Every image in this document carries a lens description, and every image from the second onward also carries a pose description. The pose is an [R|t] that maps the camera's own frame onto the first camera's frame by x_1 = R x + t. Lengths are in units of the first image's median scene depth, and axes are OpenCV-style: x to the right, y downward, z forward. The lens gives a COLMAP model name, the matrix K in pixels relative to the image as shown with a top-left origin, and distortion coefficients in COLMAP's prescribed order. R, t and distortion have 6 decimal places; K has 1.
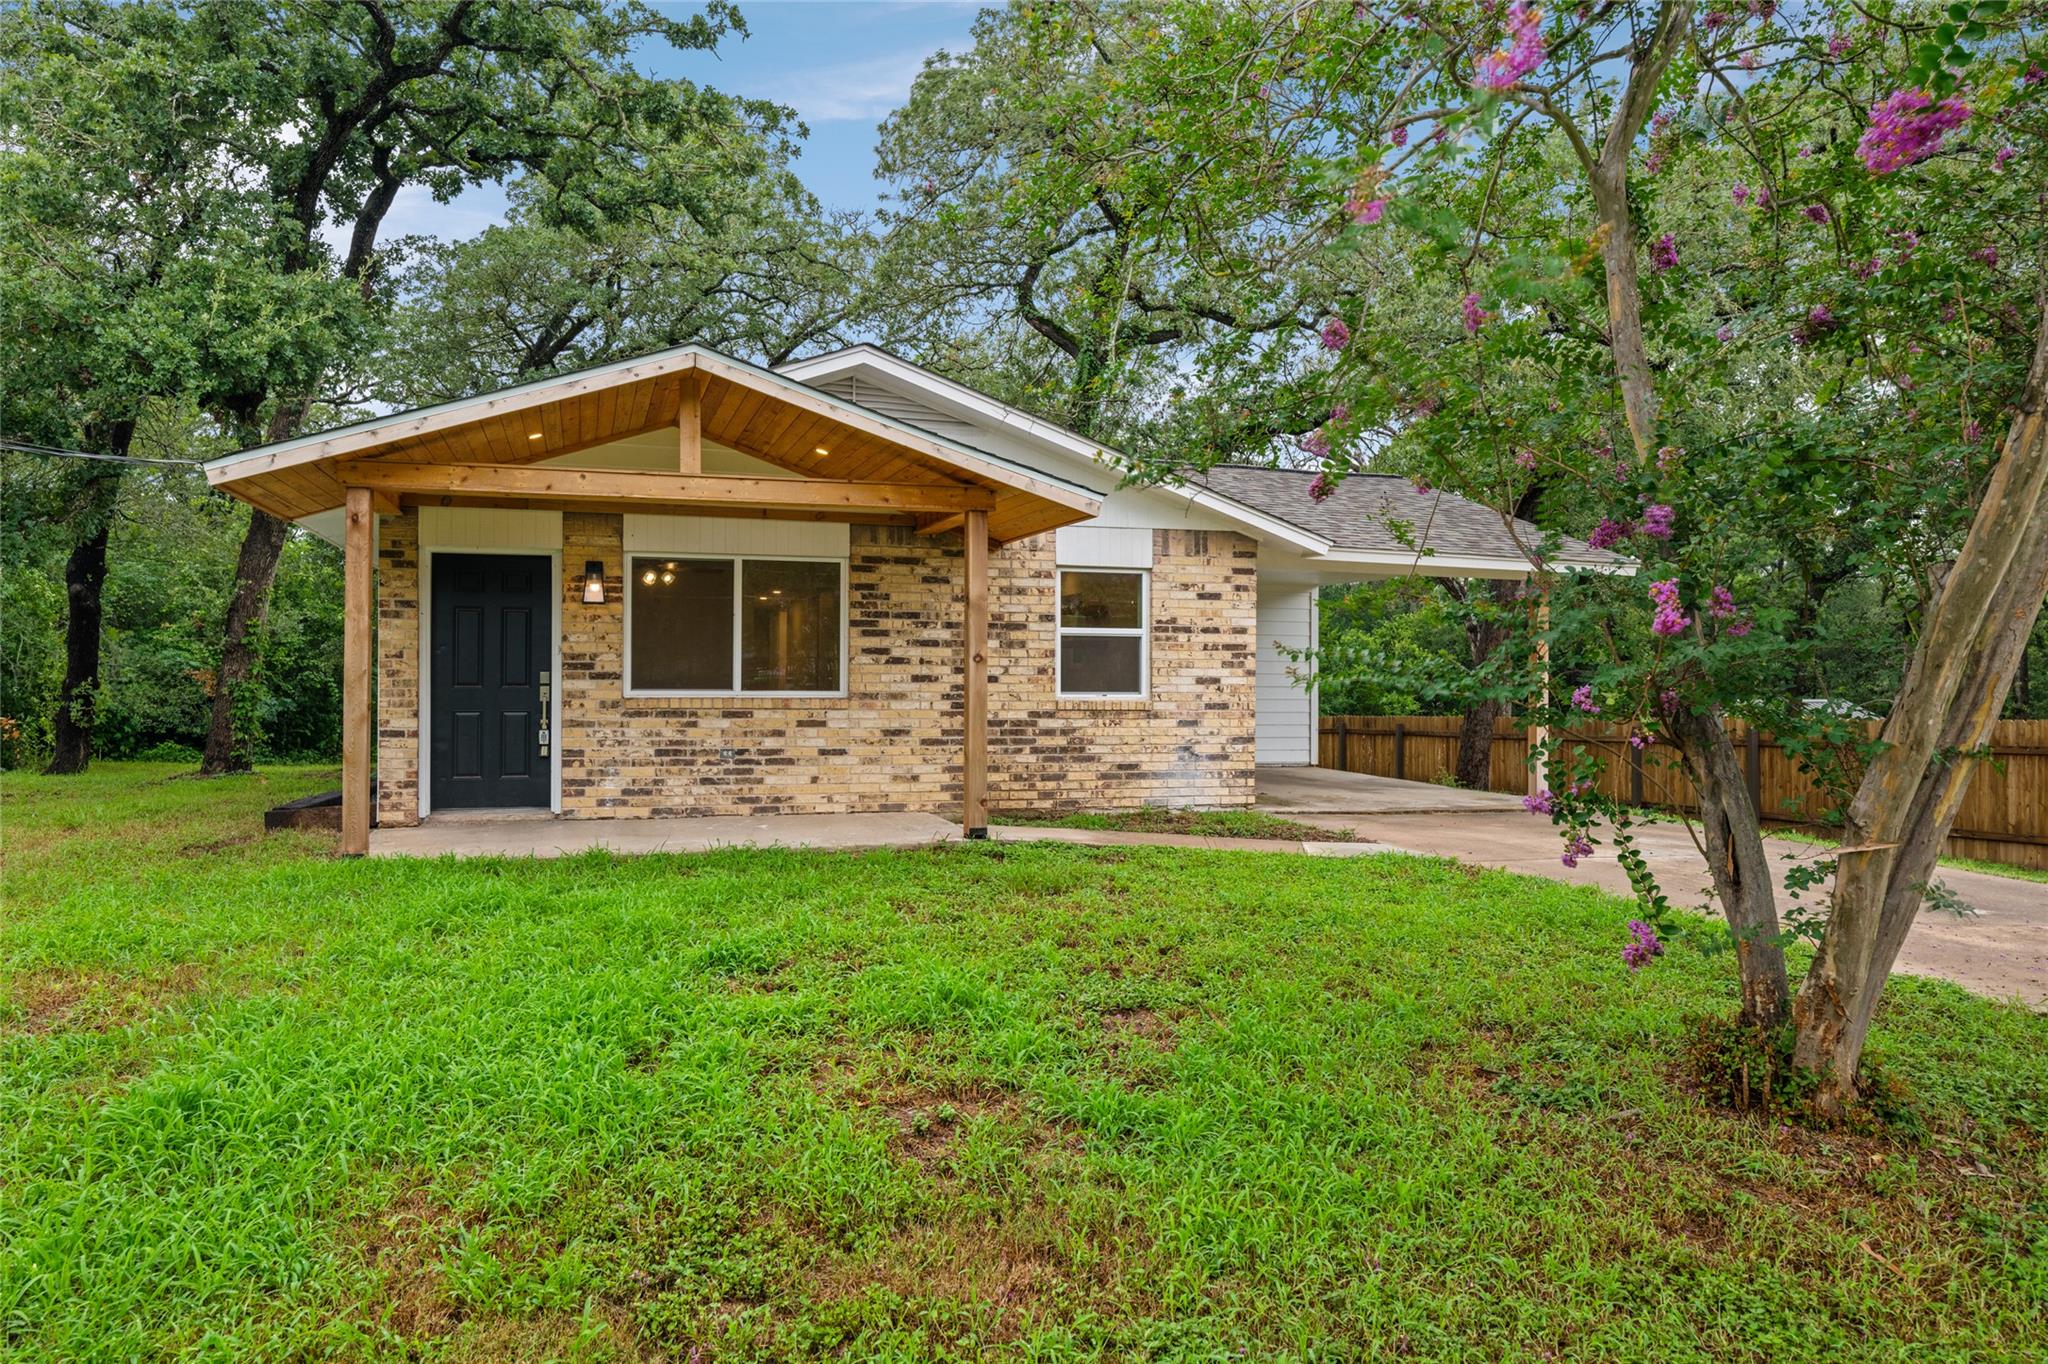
lens RADIAL K [[1374.5, 0, 1014.7], [0, 1374.5, 671.6], [0, 0, 1]] dist [0.006659, -0.001967]
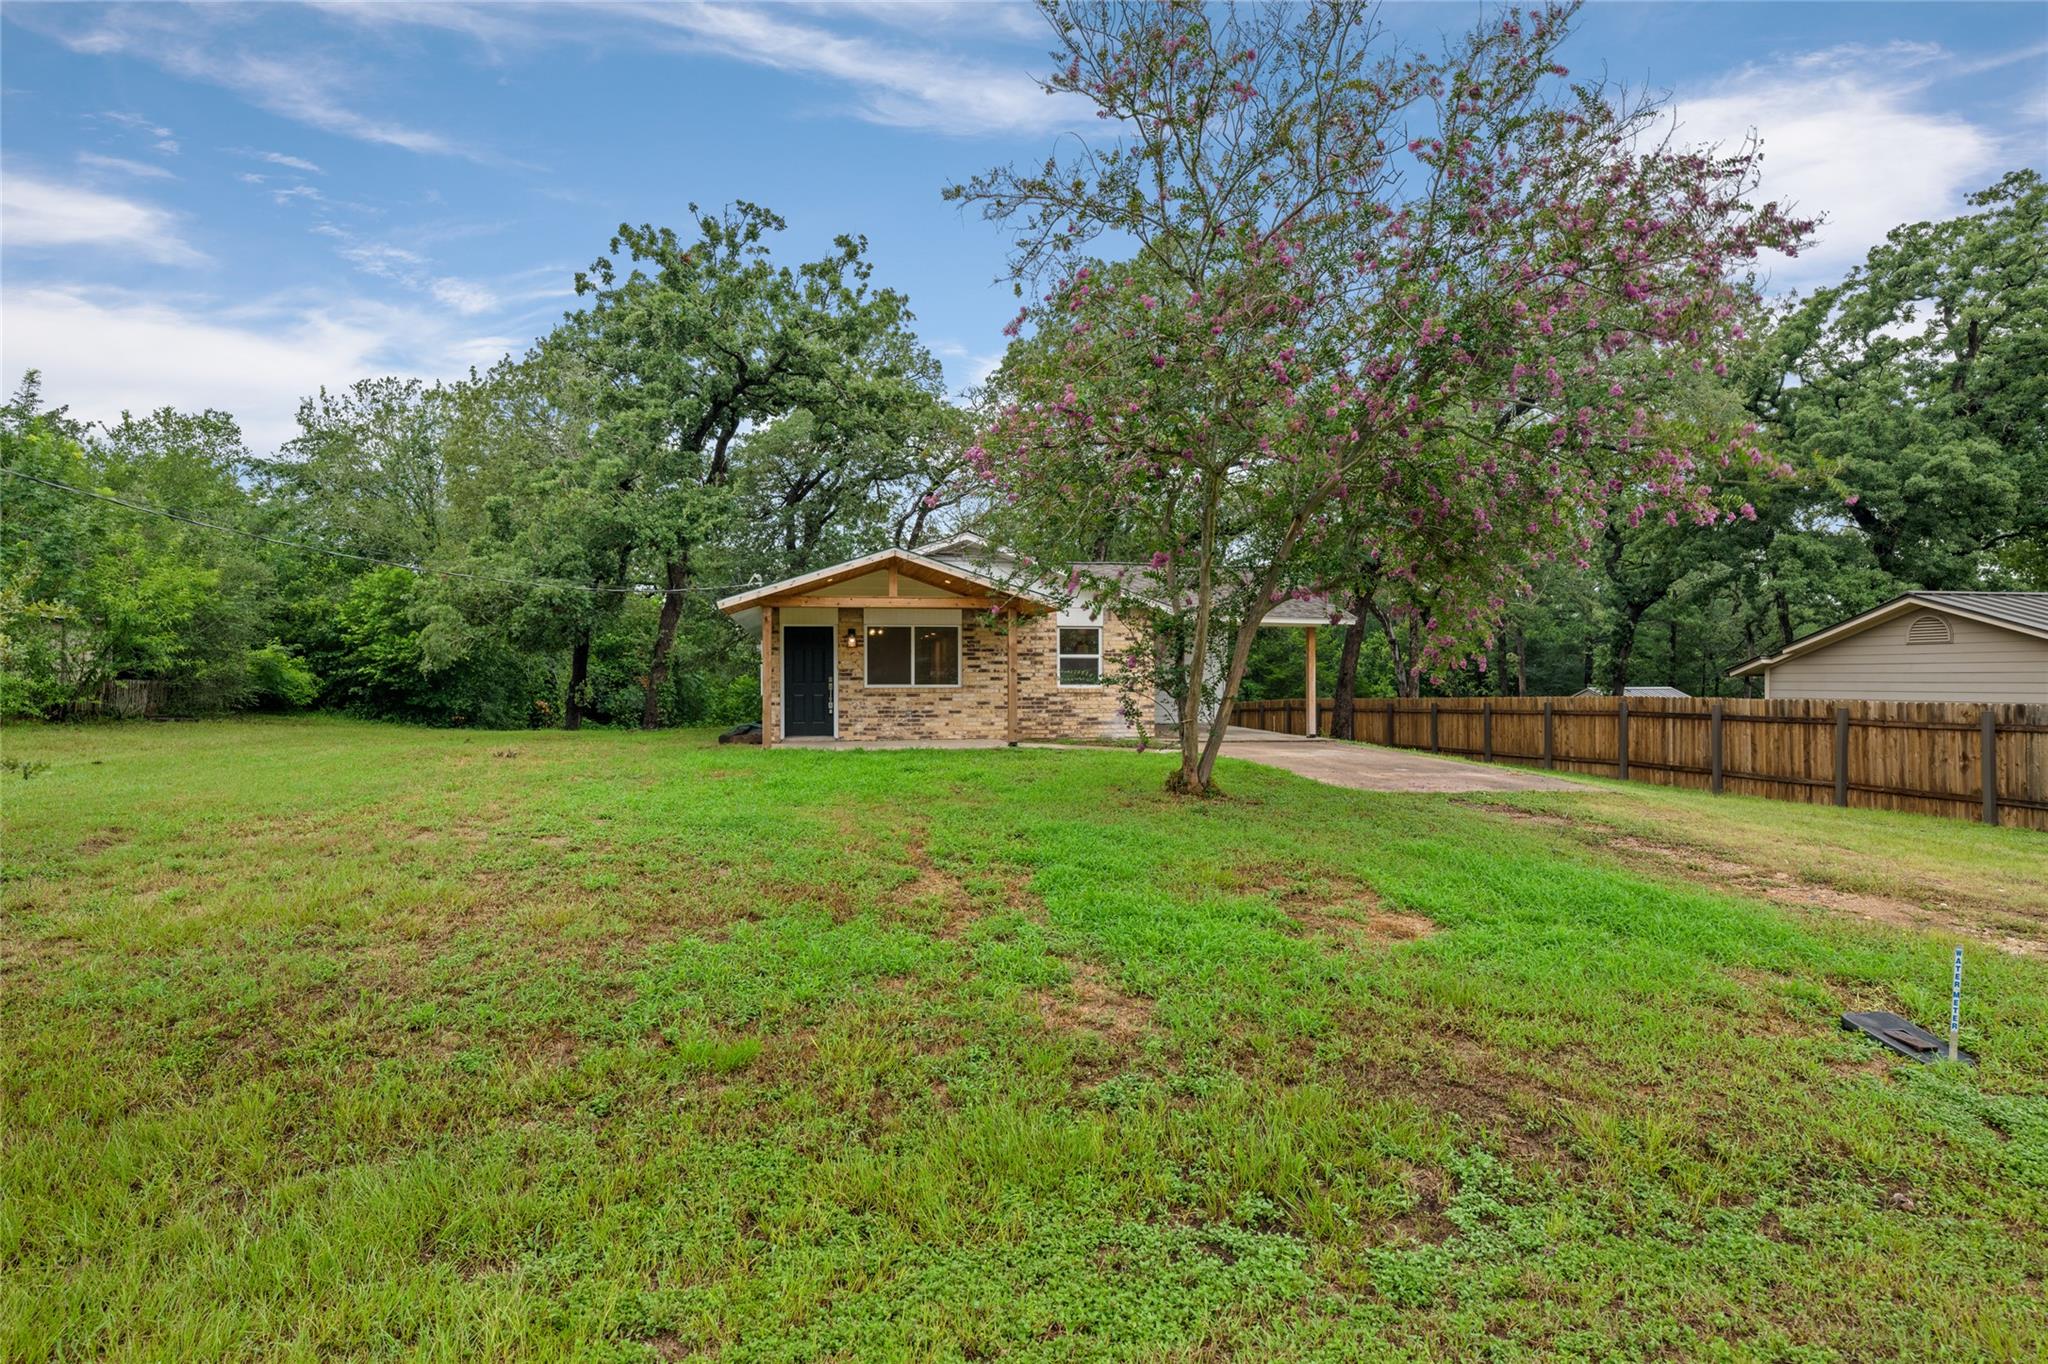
lens RADIAL K [[1058.3, 0, 1016.3], [0, 1058.3, 662.4], [0, 0, 1]] dist [0.000867, -0.000824]
pose [[0.994596, -0.008805, -0.103442, 0.142423], [0.008089, 0.999940, -0.007342, -0.008368], [0.103501, 0.006465, 0.994608, -0.688567]]
